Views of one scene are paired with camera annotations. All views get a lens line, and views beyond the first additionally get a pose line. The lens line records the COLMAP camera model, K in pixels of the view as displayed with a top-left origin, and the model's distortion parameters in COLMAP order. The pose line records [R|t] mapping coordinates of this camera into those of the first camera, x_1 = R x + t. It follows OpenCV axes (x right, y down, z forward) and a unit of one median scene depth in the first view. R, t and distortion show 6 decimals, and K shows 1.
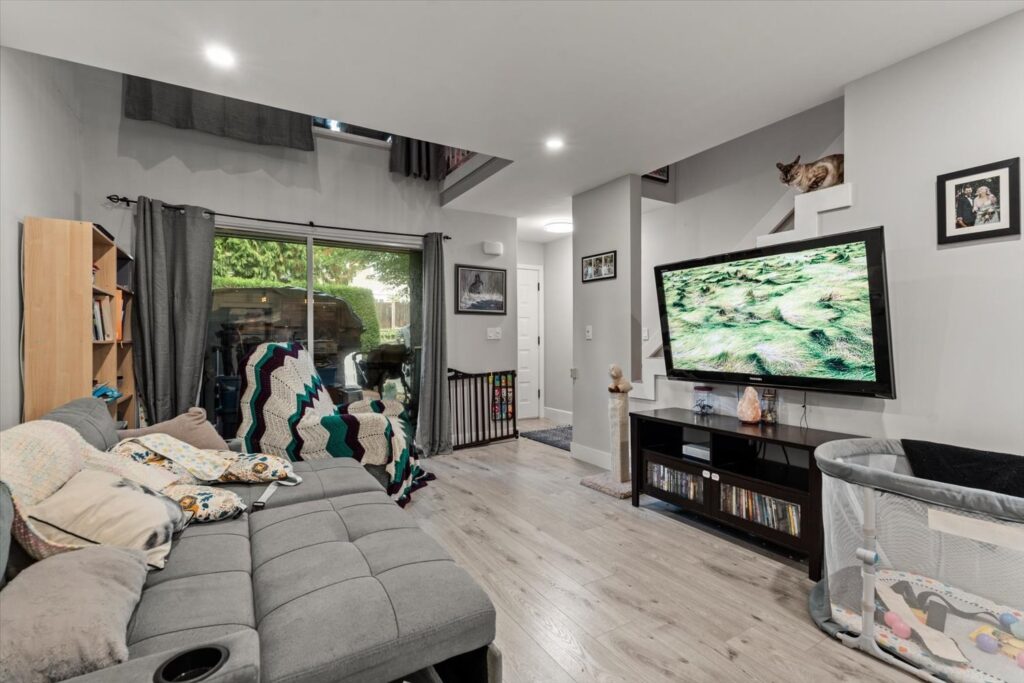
lens RADIAL K [[475.7, 0, 512.7], [0, 475.7, 338.6], [0, 0, 1]] dist [-0.000931, -0.000121]
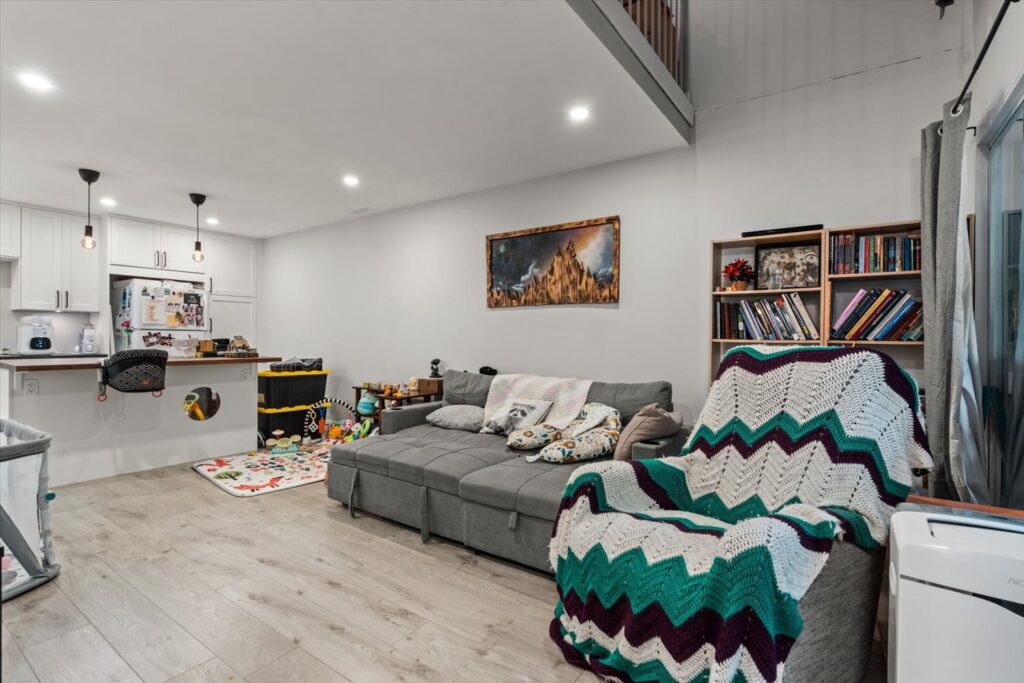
lens RADIAL K [[475.7, 0, 512.5], [0, 475.7, 338.7], [0, 0, 1]] dist [-0.000931, -0.000121]
pose [[-0.913581, 0.003340, -0.406643, 0.054546], [0.001784, 0.999990, 0.004204, -0.001308], [0.406653, 0.003115, -0.913577, 1.954938]]
